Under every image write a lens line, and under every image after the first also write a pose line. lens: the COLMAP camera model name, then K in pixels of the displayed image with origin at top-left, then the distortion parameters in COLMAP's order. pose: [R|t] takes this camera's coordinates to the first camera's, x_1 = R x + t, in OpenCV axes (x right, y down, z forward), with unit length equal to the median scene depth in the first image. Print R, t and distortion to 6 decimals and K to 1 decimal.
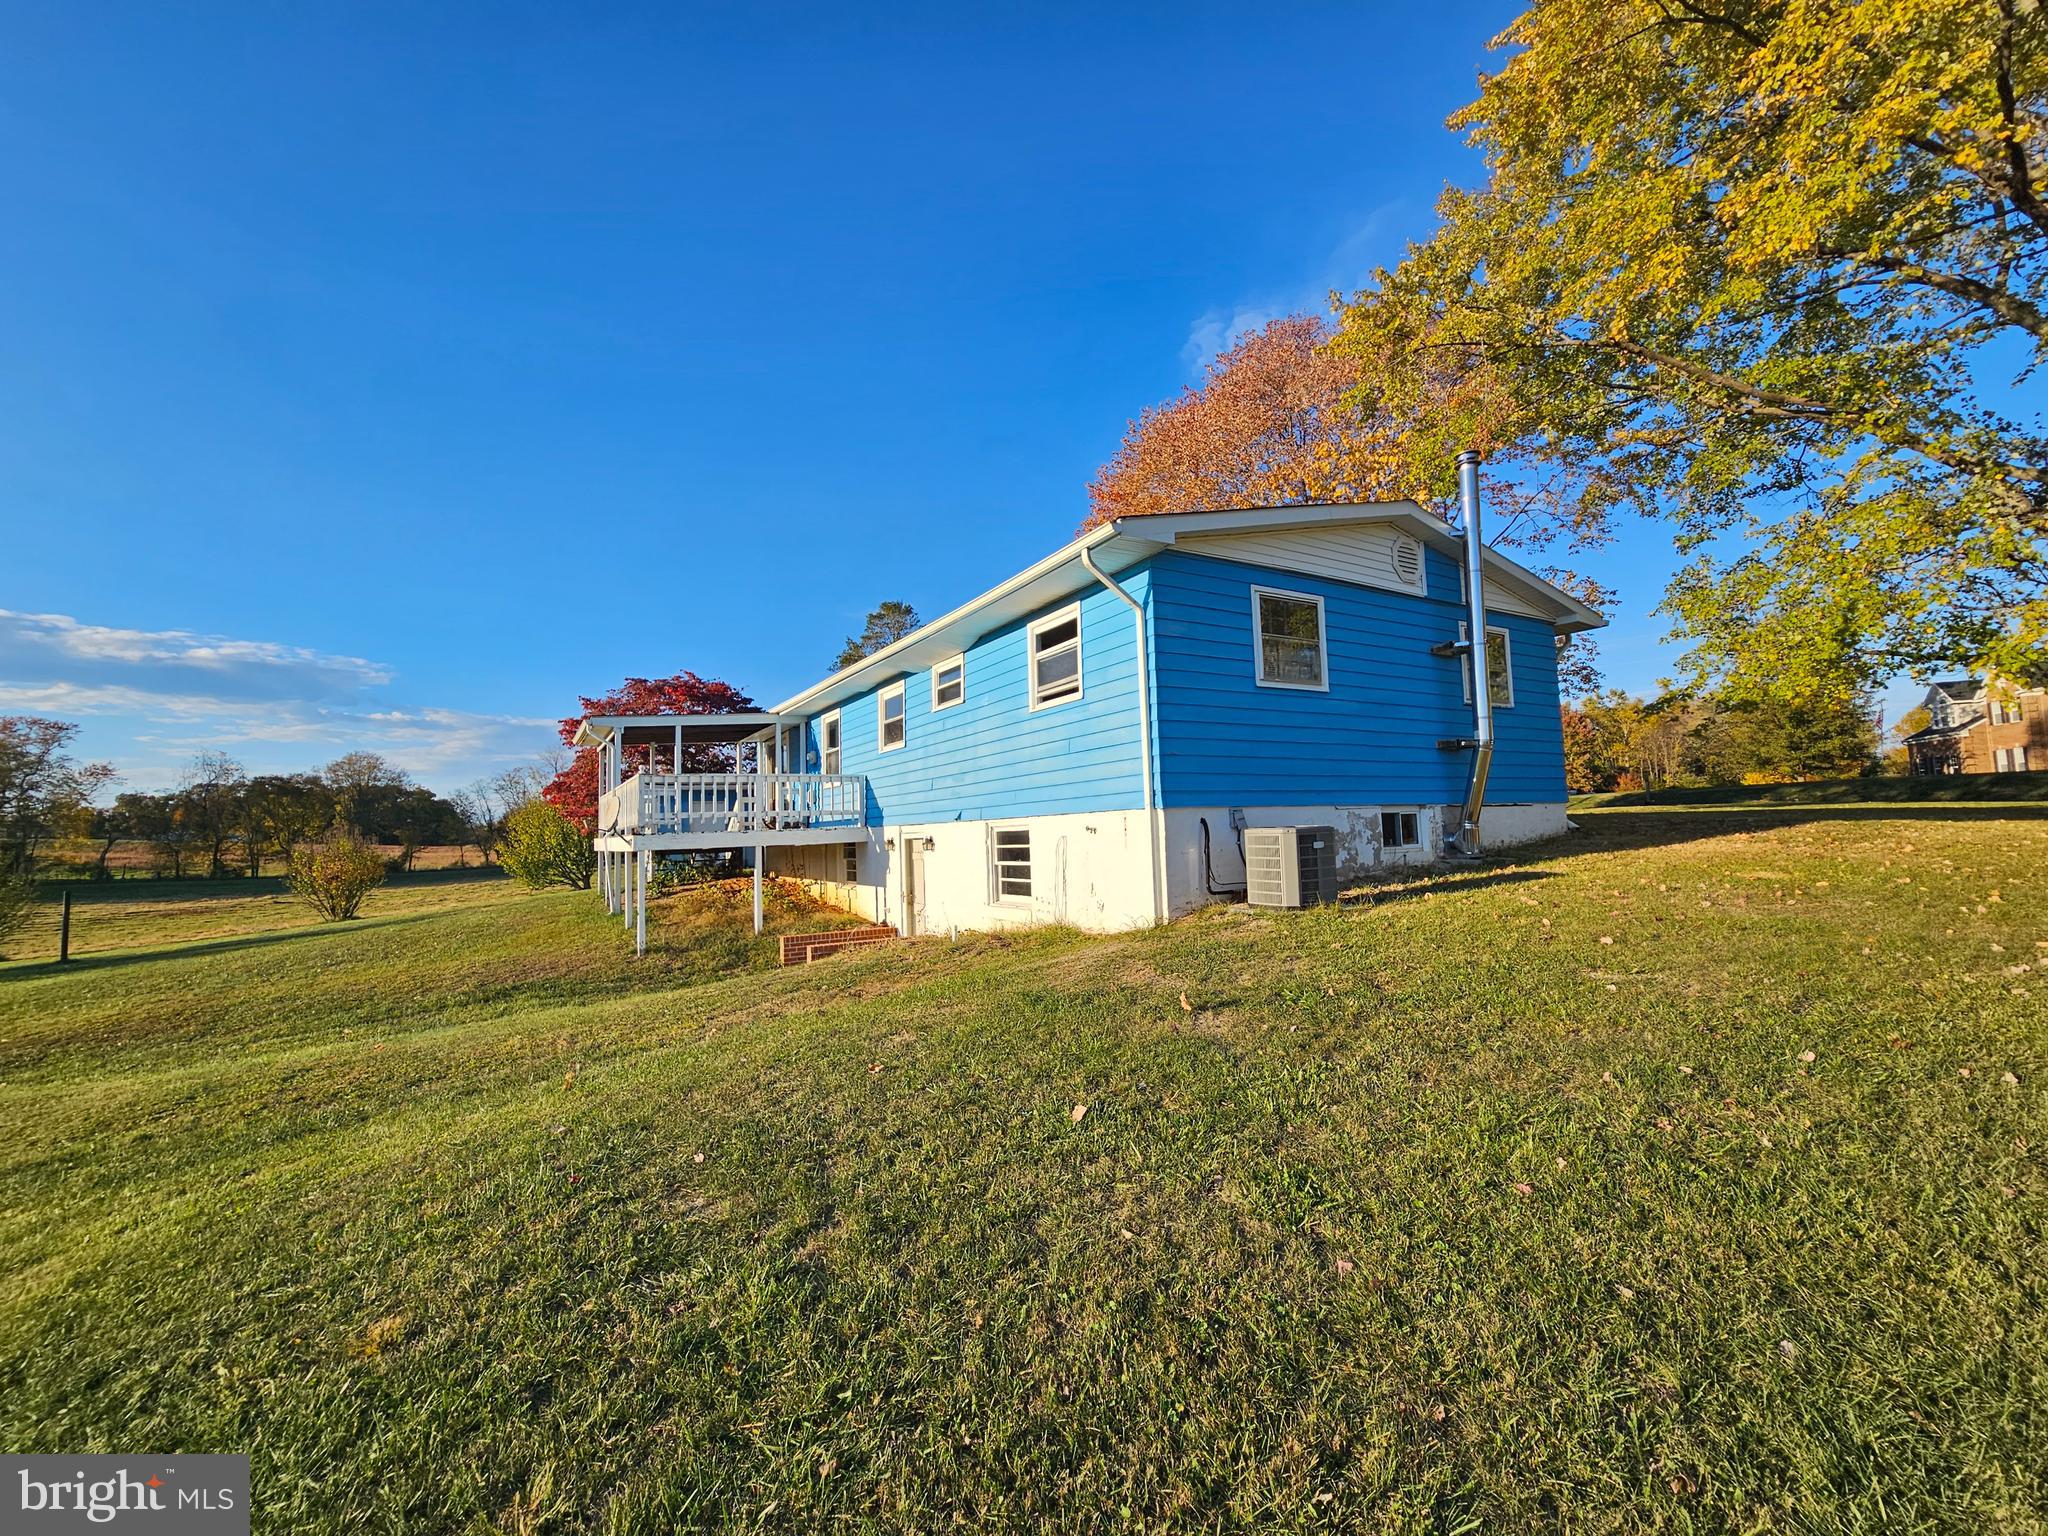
lens RADIAL K [[842.1, 0, 1048.1], [0, 842.1, 772.5], [0, 0, 1]] dist [-0.001287, -0.000418]
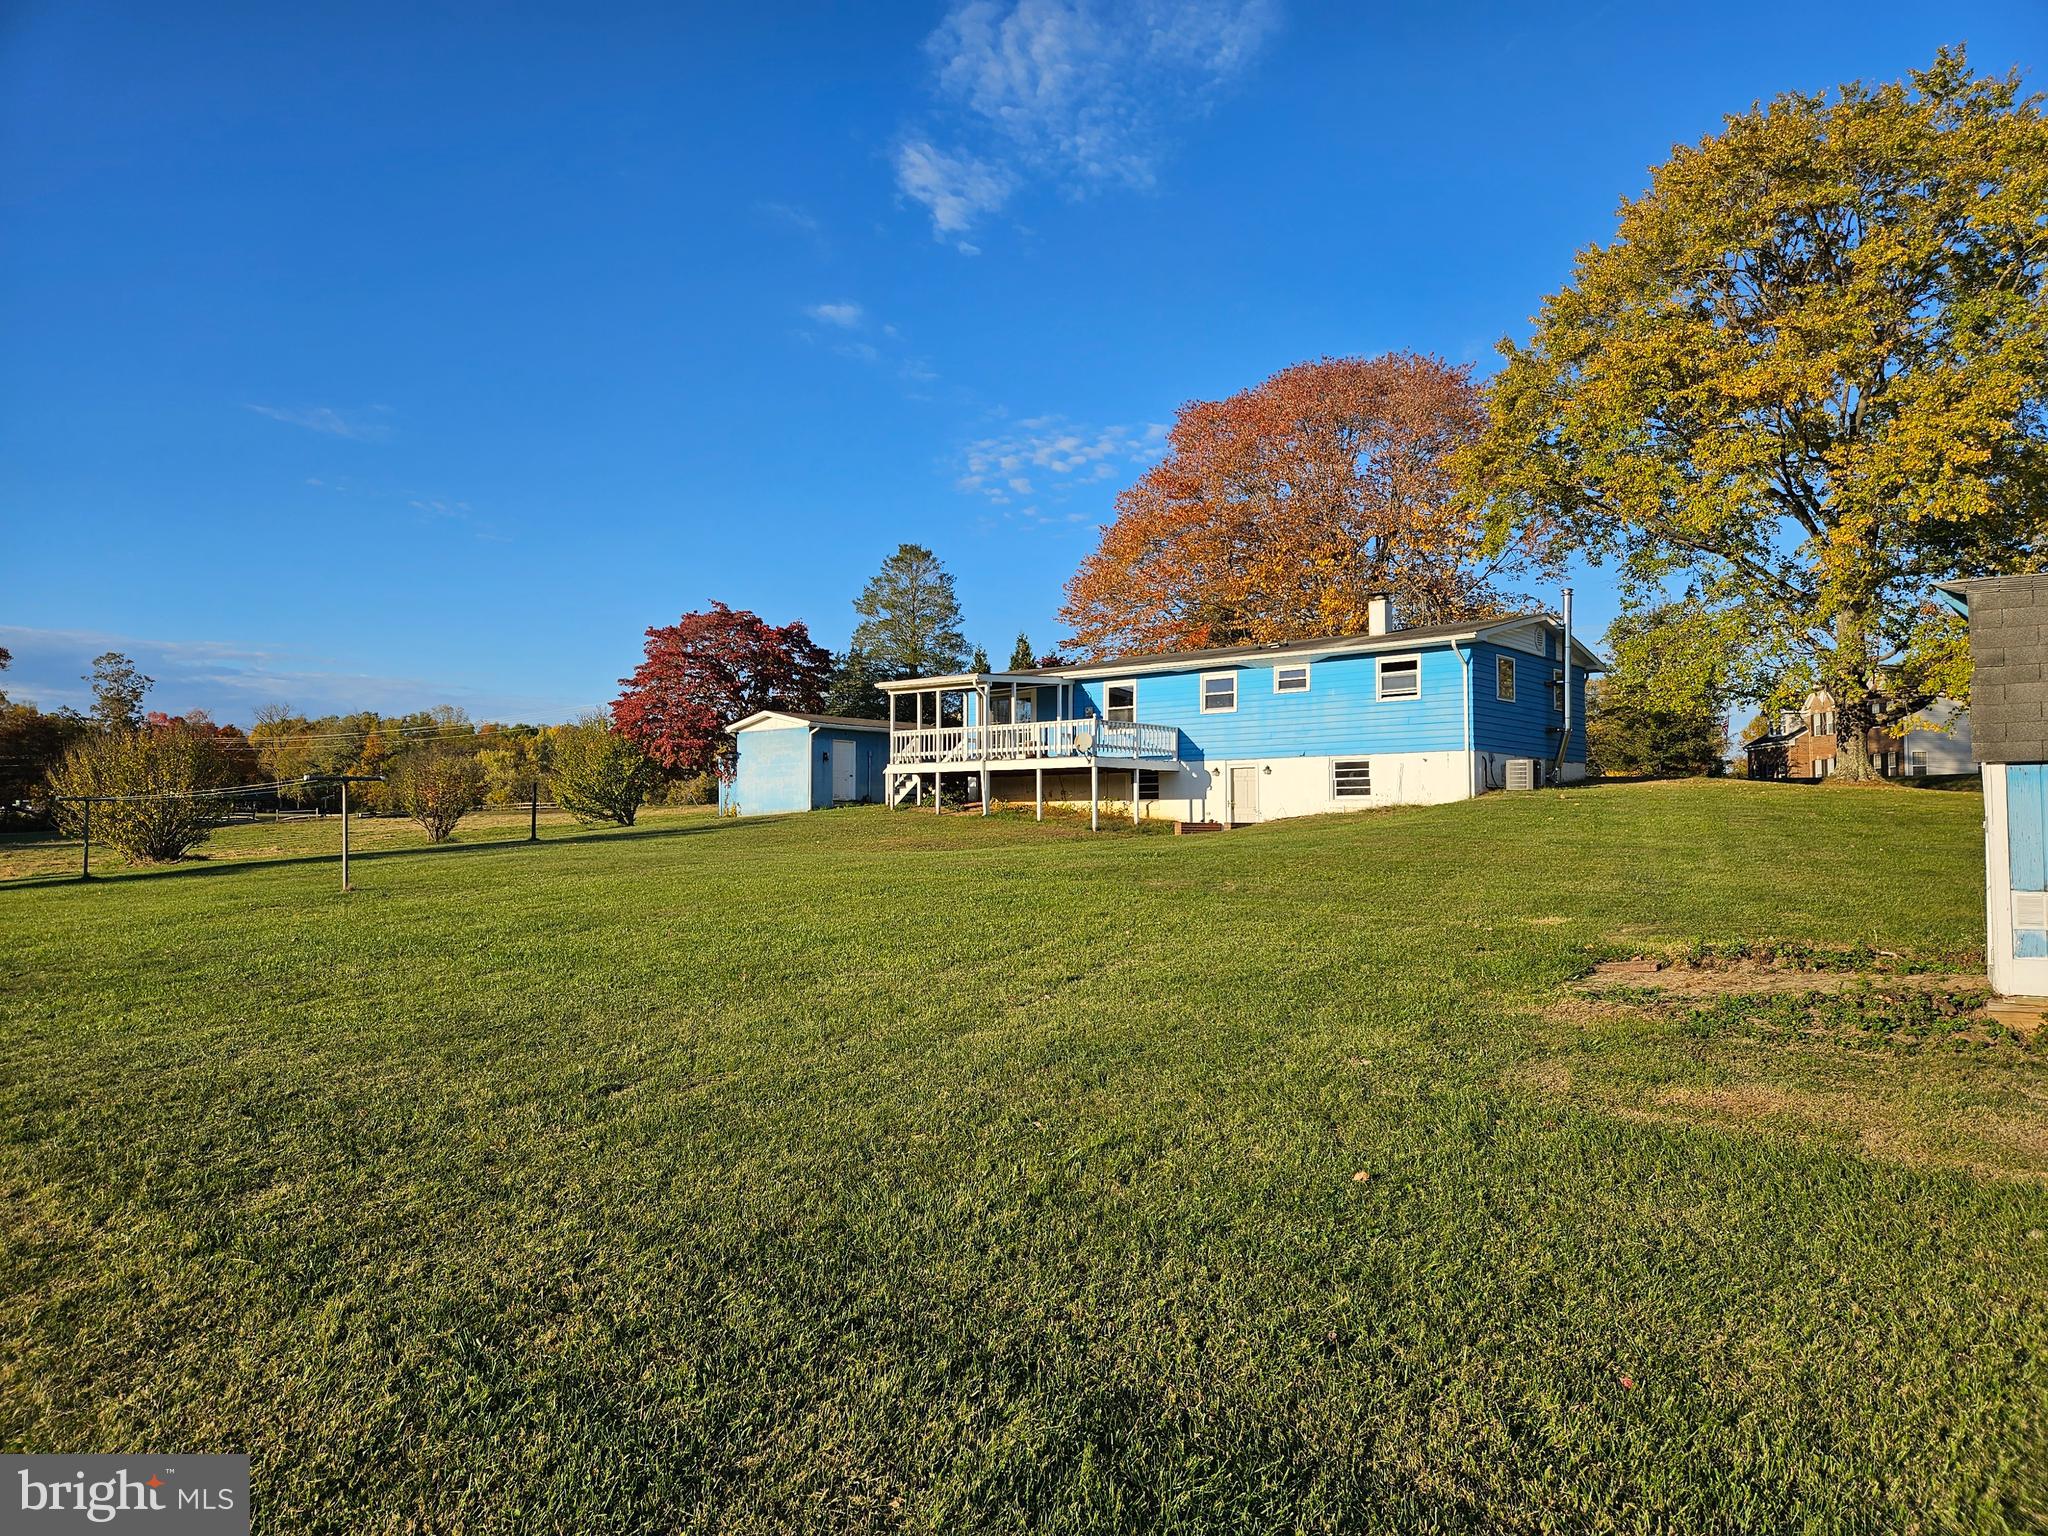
lens RADIAL K [[1372.4, 0, 1025.9], [0, 1372.4, 776.9], [0, 0, 1]] dist [0.061841, -0.045914]
pose [[0.950079, 0.047289, 0.308405, -1.319407], [-0.055607, 0.998286, 0.018233, 0.067488], [-0.307014, -0.034472, 0.951080, -1.355479]]
